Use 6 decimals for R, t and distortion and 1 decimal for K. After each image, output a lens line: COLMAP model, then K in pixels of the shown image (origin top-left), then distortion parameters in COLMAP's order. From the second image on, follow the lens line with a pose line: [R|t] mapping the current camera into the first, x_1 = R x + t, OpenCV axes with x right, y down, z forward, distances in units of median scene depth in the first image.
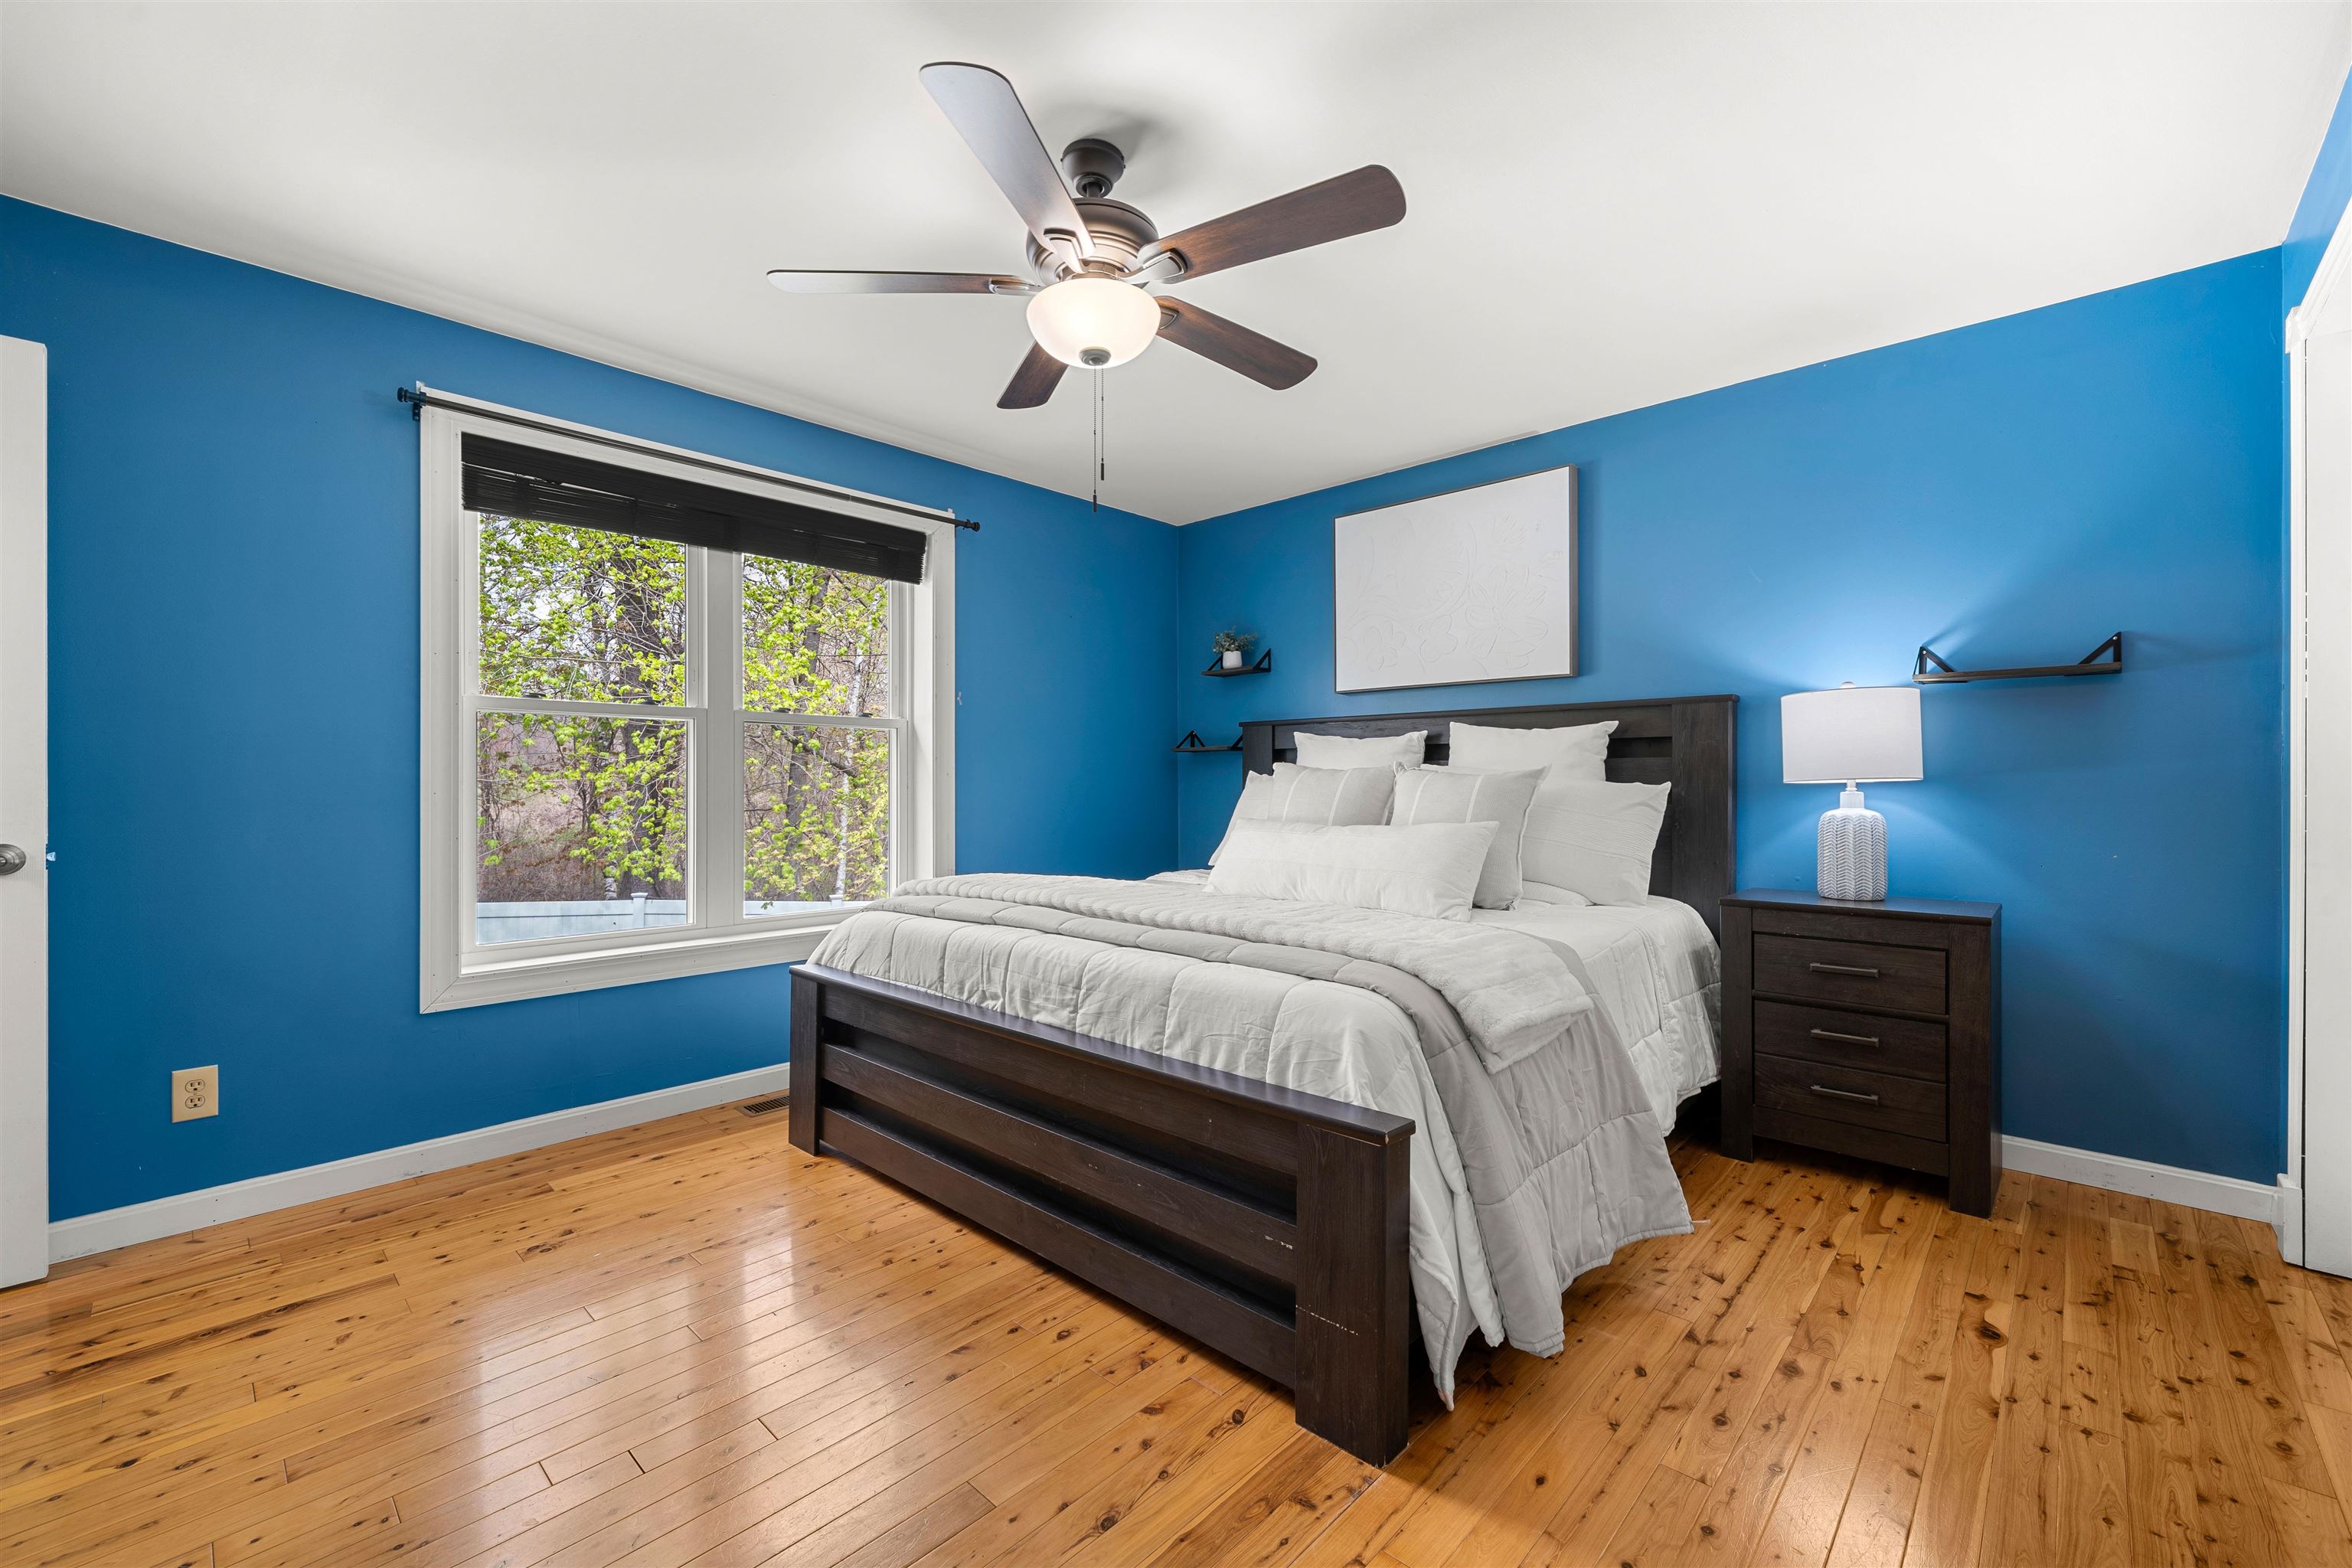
lens RADIAL K [[962.9, 0, 1158.9], [0, 962.9, 782.5], [0, 0, 1]] dist [0.003936, 0.000377]
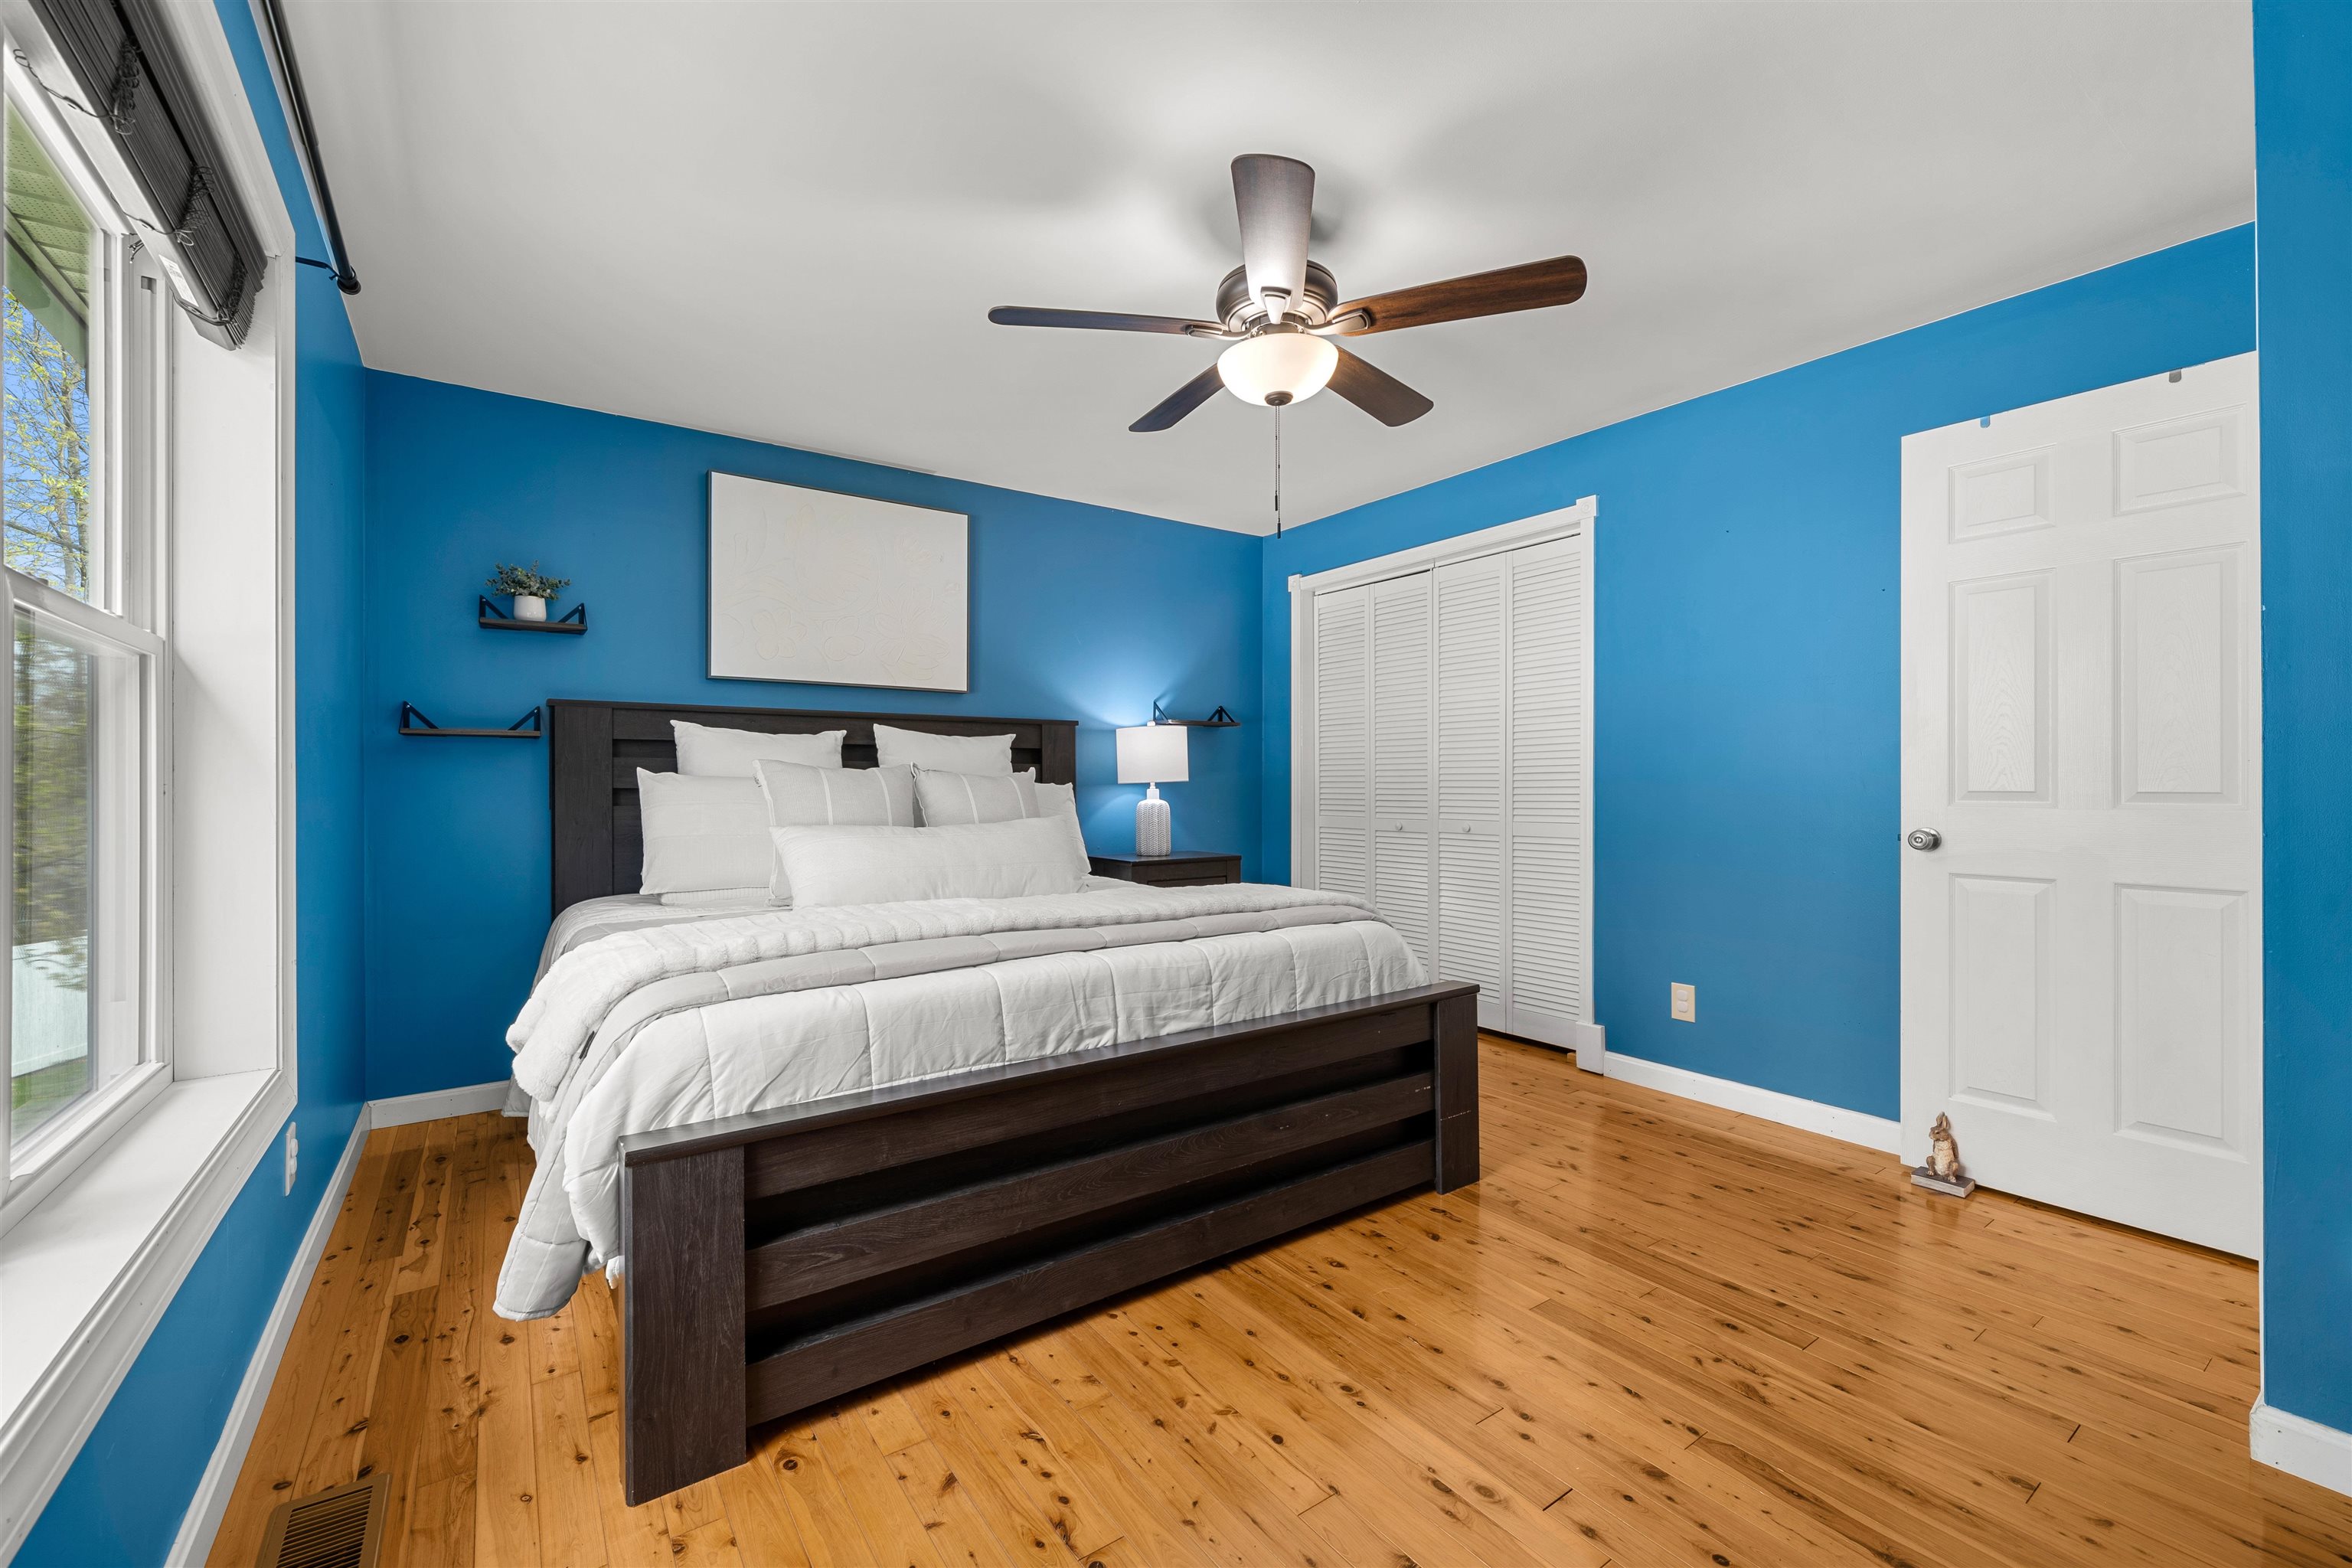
lens RADIAL K [[962.9, 0, 1180.4], [0, 962.9, 778.1], [0, 0, 1]] dist [0.003936, 0.000377]
pose [[0.187396, 0.006148, 0.982265, -0.999853], [0.000682, 0.999979, -0.006389, 0.002128], [-0.982284, 0.001867, 0.187388, 0.766446]]
